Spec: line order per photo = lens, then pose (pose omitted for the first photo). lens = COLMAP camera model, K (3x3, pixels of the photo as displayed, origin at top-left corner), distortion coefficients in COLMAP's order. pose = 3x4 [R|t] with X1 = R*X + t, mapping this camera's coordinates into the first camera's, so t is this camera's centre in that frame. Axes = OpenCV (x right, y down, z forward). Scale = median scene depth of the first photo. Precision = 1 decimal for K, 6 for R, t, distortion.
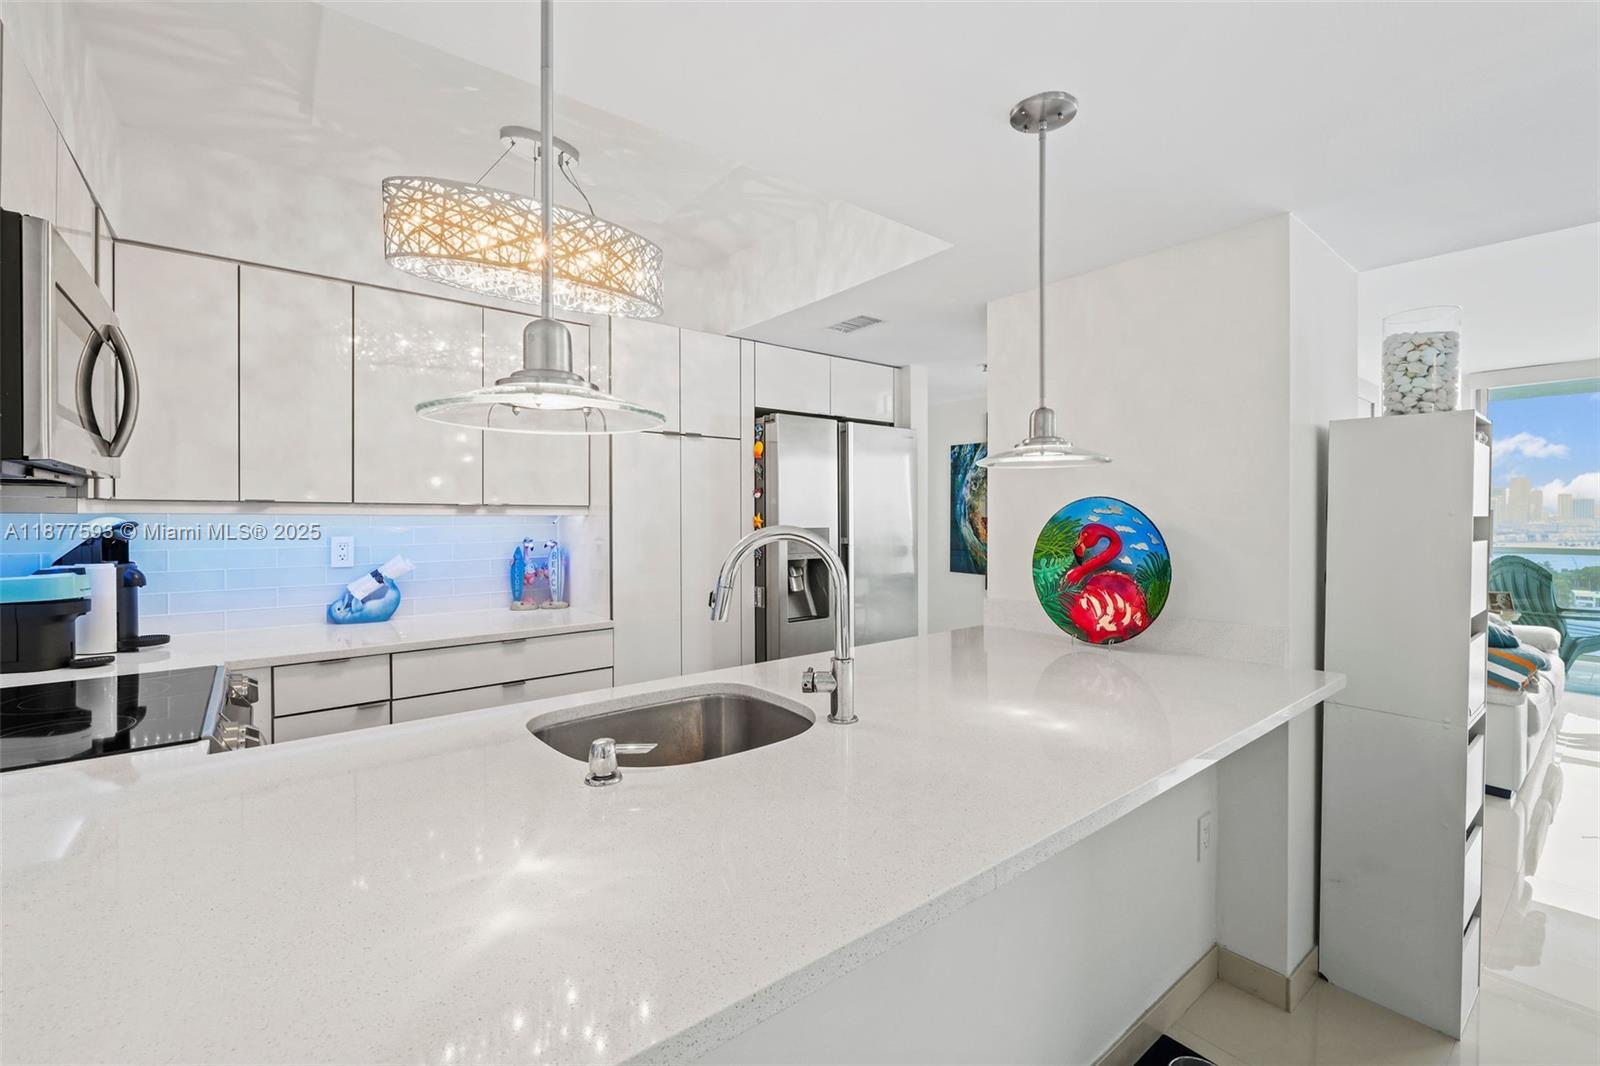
lens RADIAL K [[674.3, 0, 788.3], [0, 674.3, 529.1], [0, 0, 1]] dist [-0.006048, 0.001417]
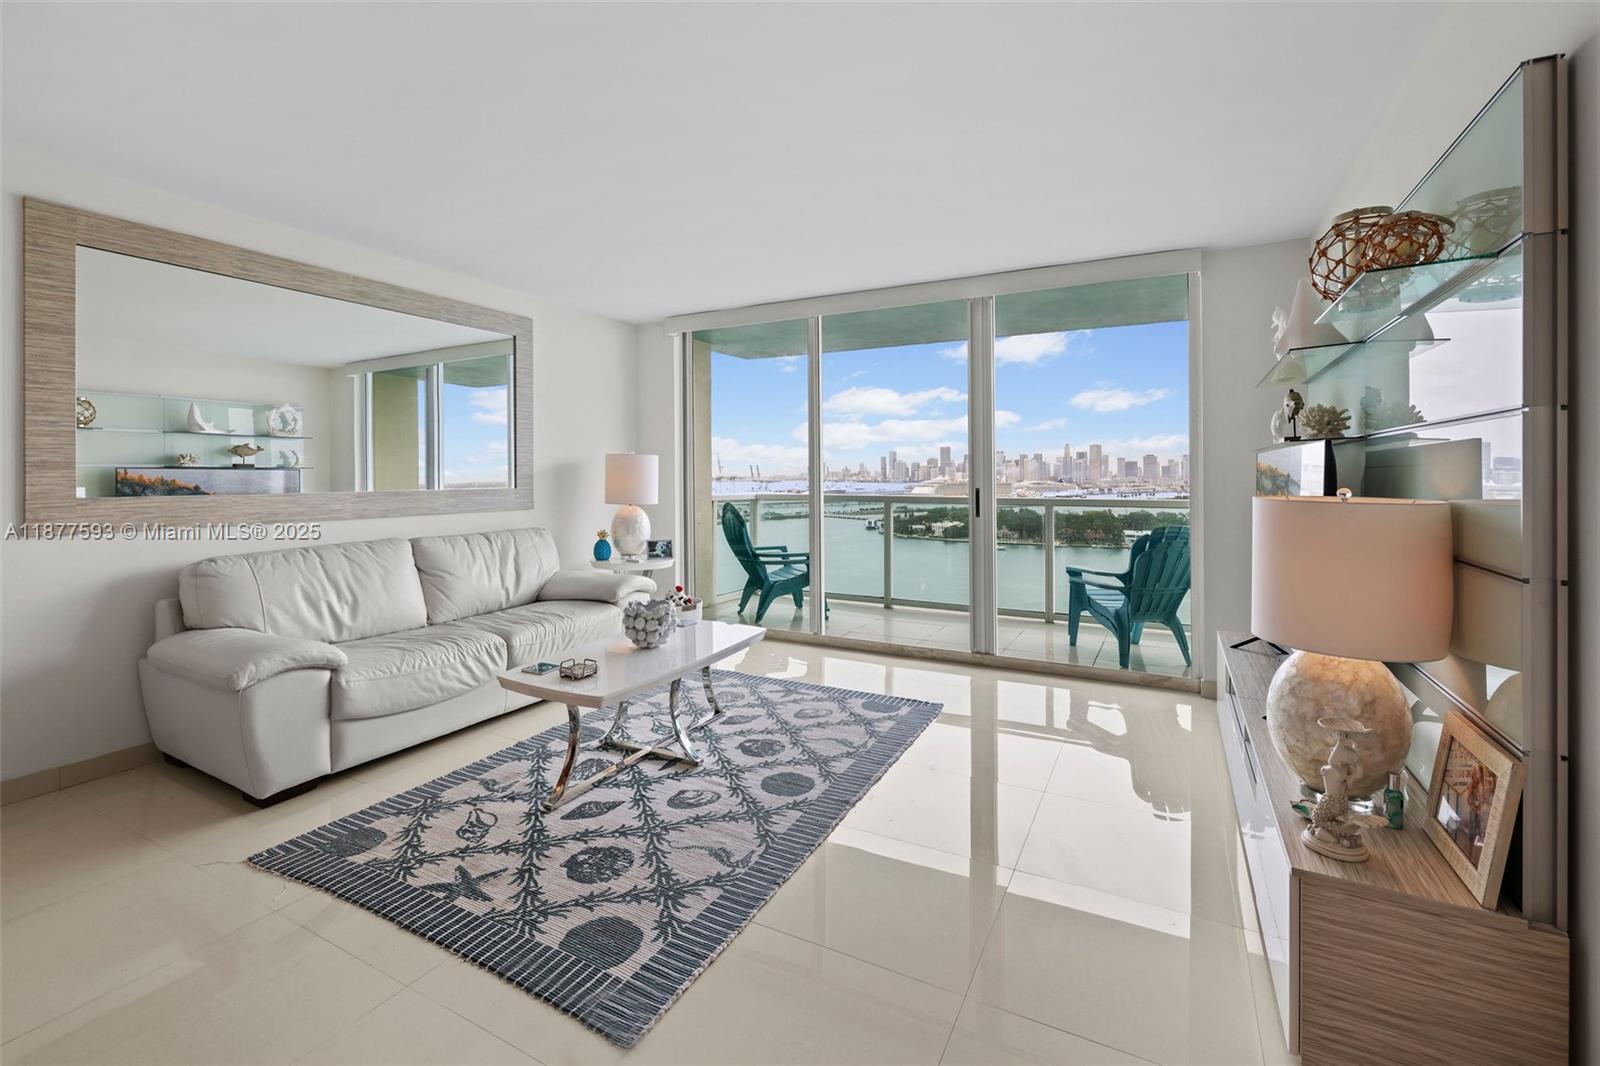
lens RADIAL K [[703.6, 0, 772.2], [0, 703.6, 471.1], [0, 0, 1]] dist [0.002563, -0.000009]
pose [[0.922325, -0.001239, 0.386414, 1.822660], [0.011488, 0.999641, -0.024214, 0.045854], [-0.386245, 0.026773, 0.922008, 0.003382]]
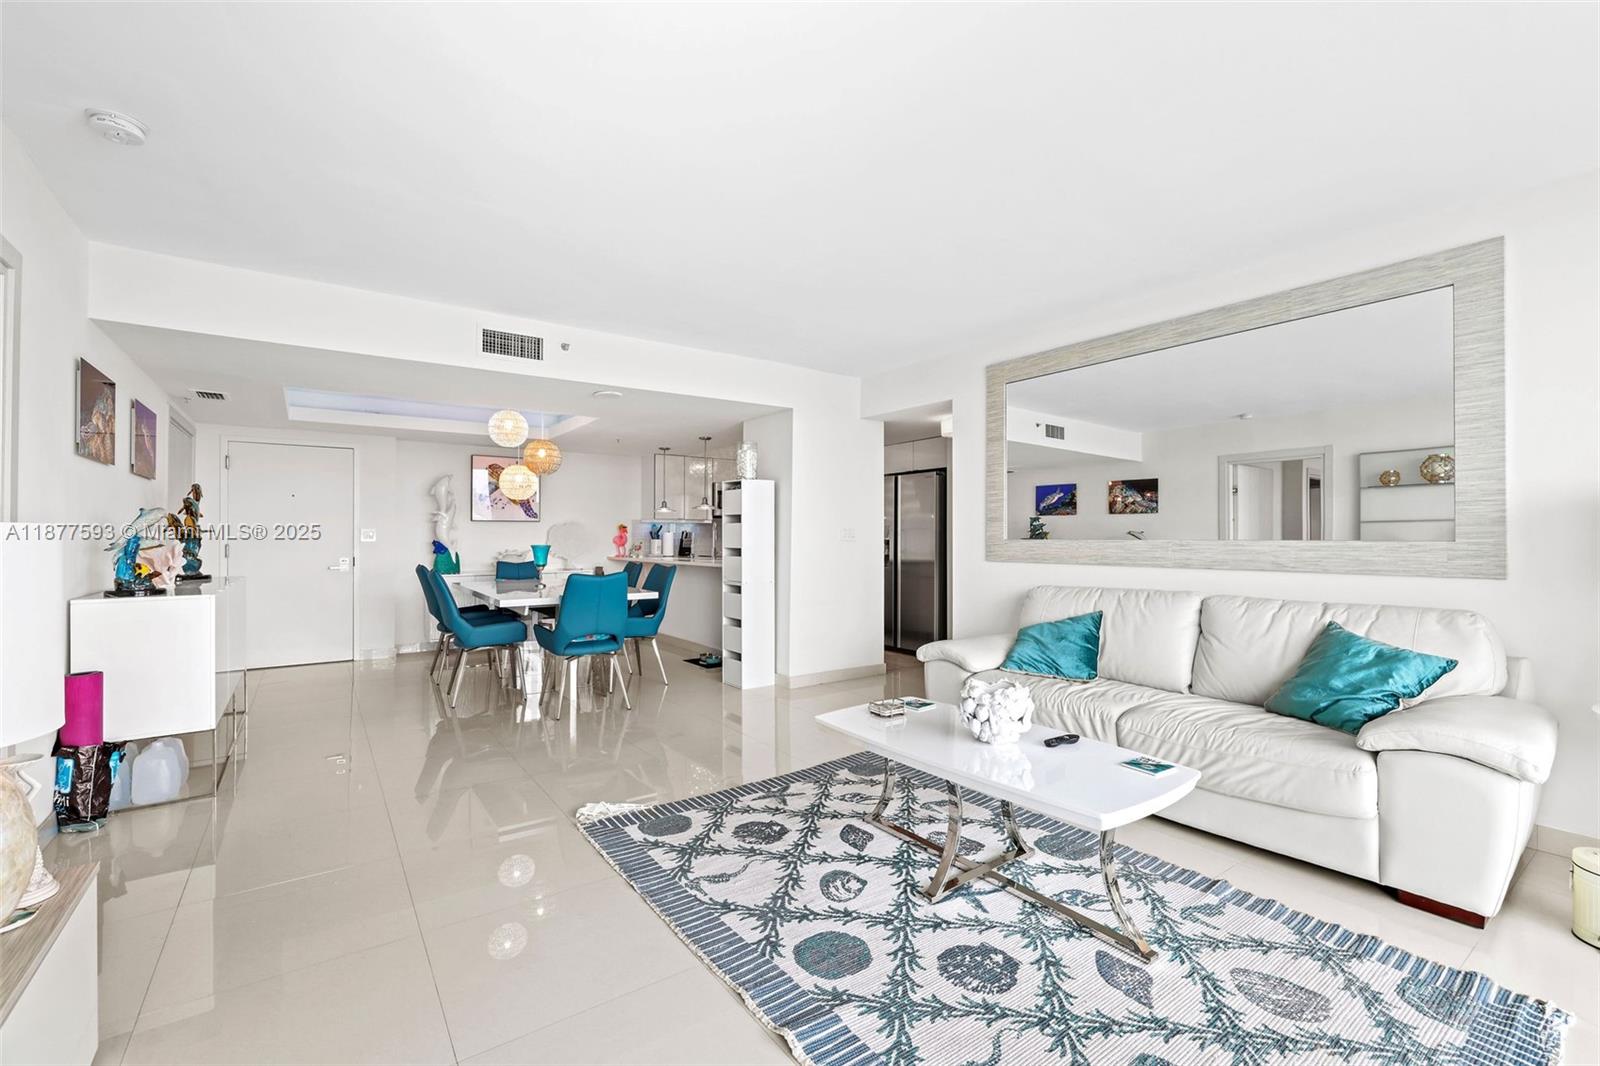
lens RADIAL K [[703.6, 0, 821.1], [0, 703.6, 531.5], [0, 0, 1]] dist [0.002563, -0.000009]
pose [[-0.032934, -0.014496, -0.999352, 3.194544], [-0.024680, 0.999602, -0.013687, 0.068433], [0.999153, 0.024213, -0.033279, 1.159055]]
